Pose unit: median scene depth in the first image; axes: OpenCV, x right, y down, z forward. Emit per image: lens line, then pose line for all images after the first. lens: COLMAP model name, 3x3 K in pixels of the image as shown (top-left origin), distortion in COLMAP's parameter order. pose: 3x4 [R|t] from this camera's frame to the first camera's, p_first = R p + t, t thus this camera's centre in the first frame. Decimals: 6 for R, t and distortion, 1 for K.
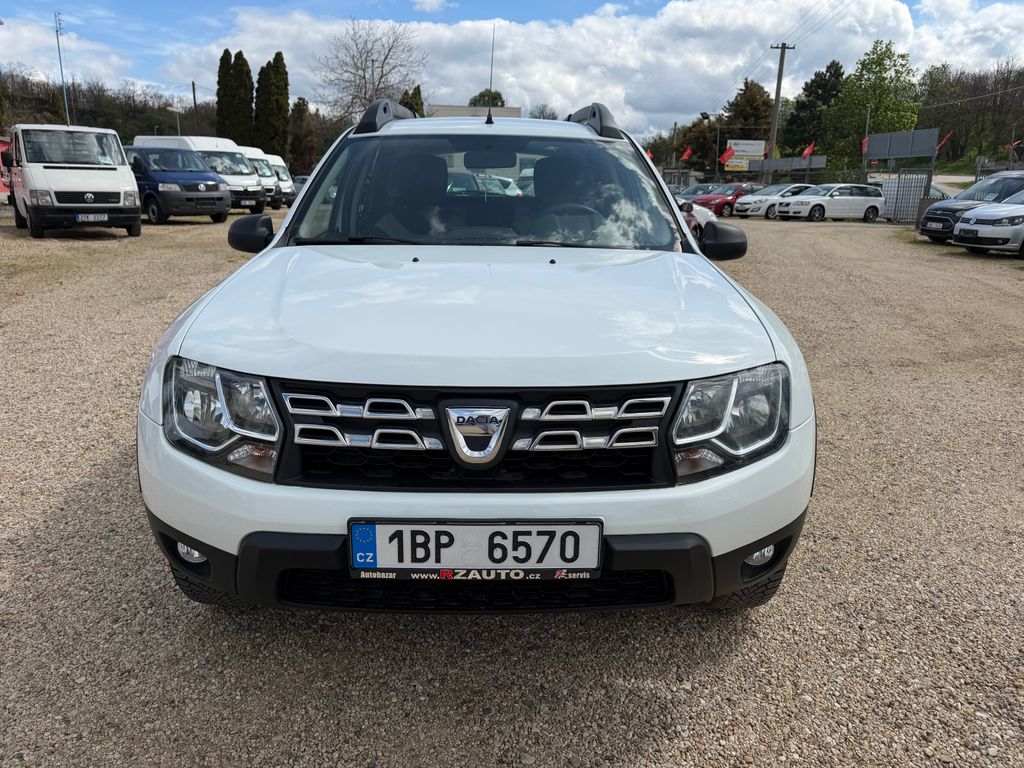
lens RADIAL K [[717.7, 0, 512.0], [0, 717.7, 384.0], [0, 0, 1]] dist [-0.000650, -0.008710]
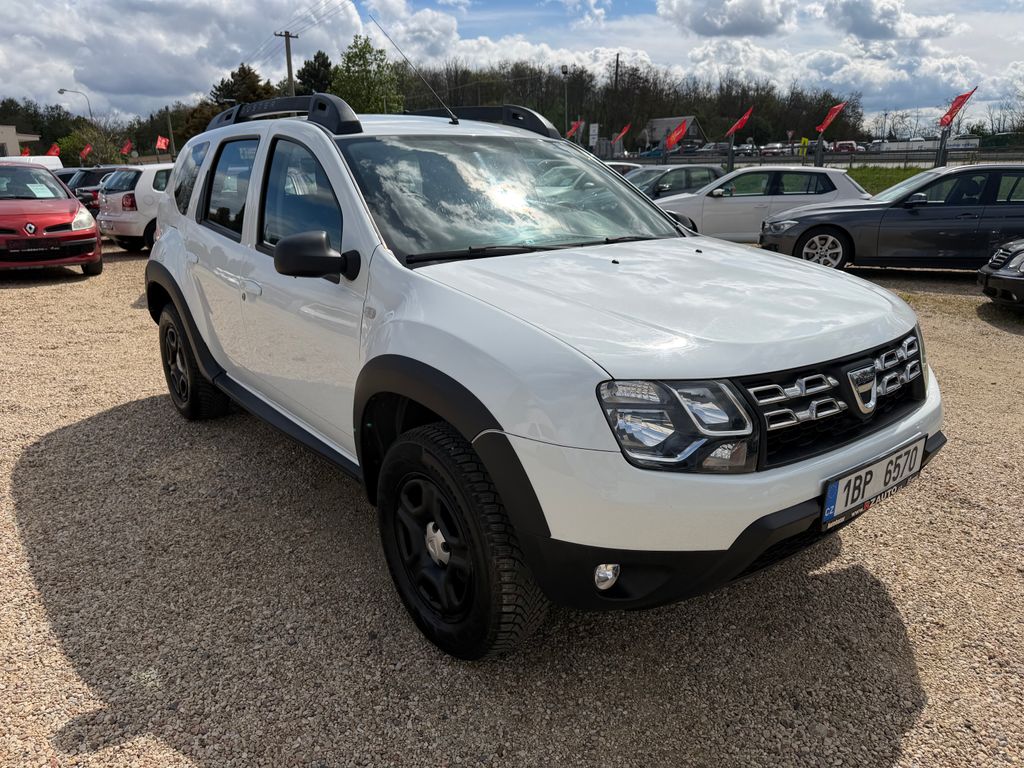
lens RADIAL K [[736.5, 0, 512.0], [0, 736.5, 384.0], [0, 0, 1]] dist [0.002385, -0.010004]
pose [[0.795621, -0.184622, 0.576976, -0.953291], [0.179973, 0.981463, 0.065878, -0.101104], [-0.578443, 0.051426, 0.814100, 0.228410]]
